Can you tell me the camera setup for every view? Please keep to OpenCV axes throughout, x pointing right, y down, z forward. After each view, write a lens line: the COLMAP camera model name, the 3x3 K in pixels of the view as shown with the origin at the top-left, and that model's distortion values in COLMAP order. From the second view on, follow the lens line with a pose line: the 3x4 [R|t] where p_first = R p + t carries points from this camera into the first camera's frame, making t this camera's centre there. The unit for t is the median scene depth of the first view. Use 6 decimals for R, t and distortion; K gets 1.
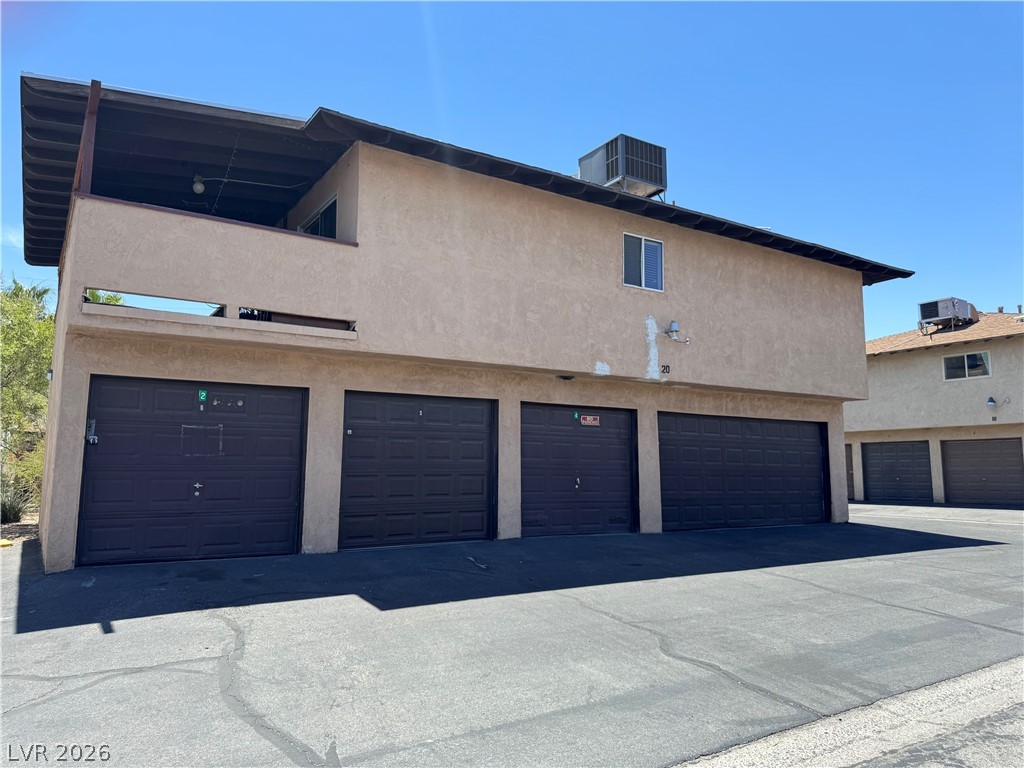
lens RADIAL K [[722.8, 0, 511.9], [0, 722.8, 385.7], [0, 0, 1]] dist [0.010313, -0.004644]
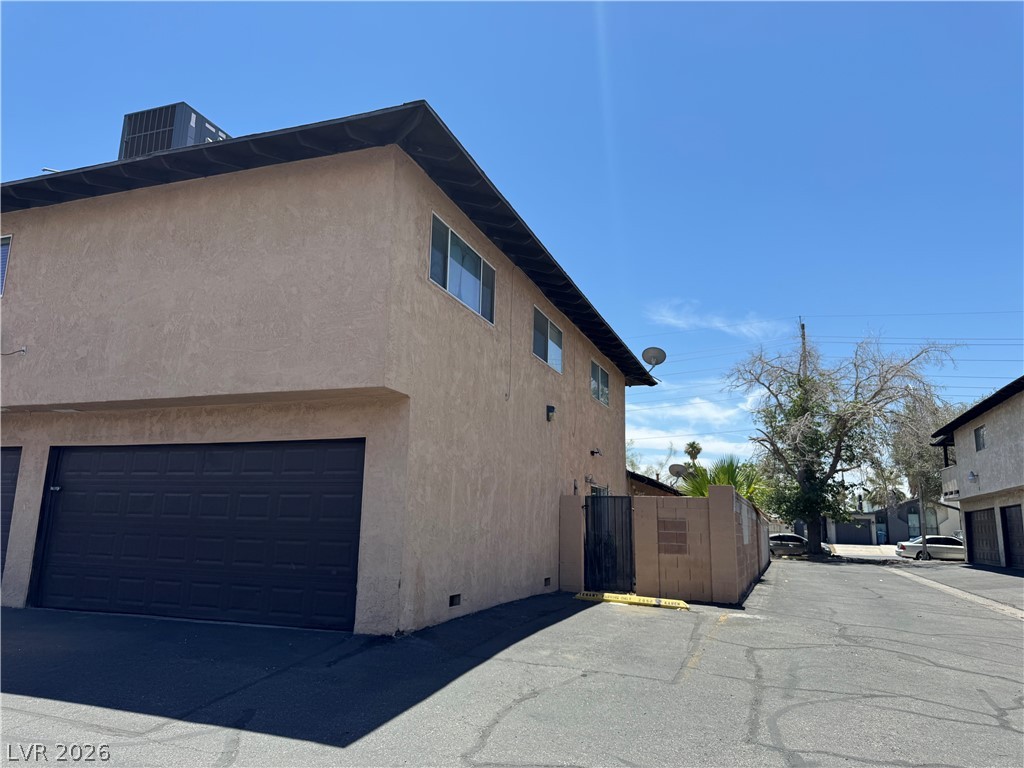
lens RADIAL K [[722.8, 0, 513.2], [0, 722.8, 379.1], [0, 0, 1]] dist [0.010313, -0.004644]
pose [[0.617757, -0.146434, -0.772615, 1.050331], [0.077989, 0.989074, -0.125102, 0.093900], [0.782492, 0.017027, 0.622427, 0.856842]]
